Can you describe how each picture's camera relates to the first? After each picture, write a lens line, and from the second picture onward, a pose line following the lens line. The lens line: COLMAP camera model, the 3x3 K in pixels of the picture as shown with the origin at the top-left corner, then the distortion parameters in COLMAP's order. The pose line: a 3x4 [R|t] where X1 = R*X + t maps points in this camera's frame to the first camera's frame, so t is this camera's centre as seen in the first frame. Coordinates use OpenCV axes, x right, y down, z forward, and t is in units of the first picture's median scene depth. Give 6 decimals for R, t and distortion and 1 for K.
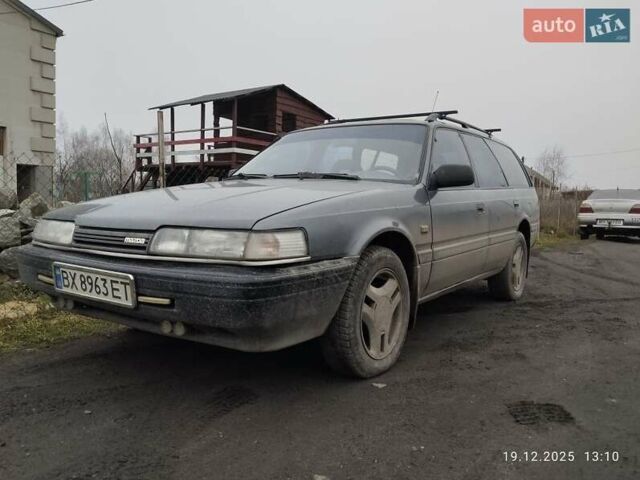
lens RADIAL K [[489.1, 0, 320.0], [0, 489.1, 240.0], [0, 0, 1]] dist [0.053839, -0.007423]
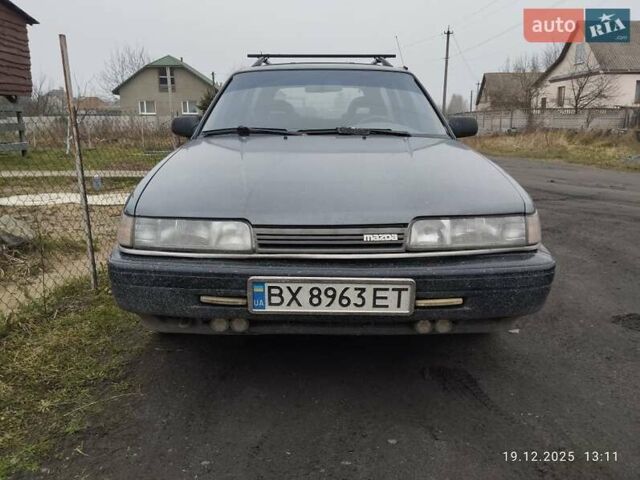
lens RADIAL K [[489.1, 0, 320.0], [0, 489.1, 240.0], [0, 0, 1]] dist [0.053839, -0.007423]
pose [[0.853588, -0.145923, 0.500093, -0.880298], [0.067204, 0.982791, 0.172063, -0.145467], [-0.516595, -0.113263, 0.848705, 0.336107]]
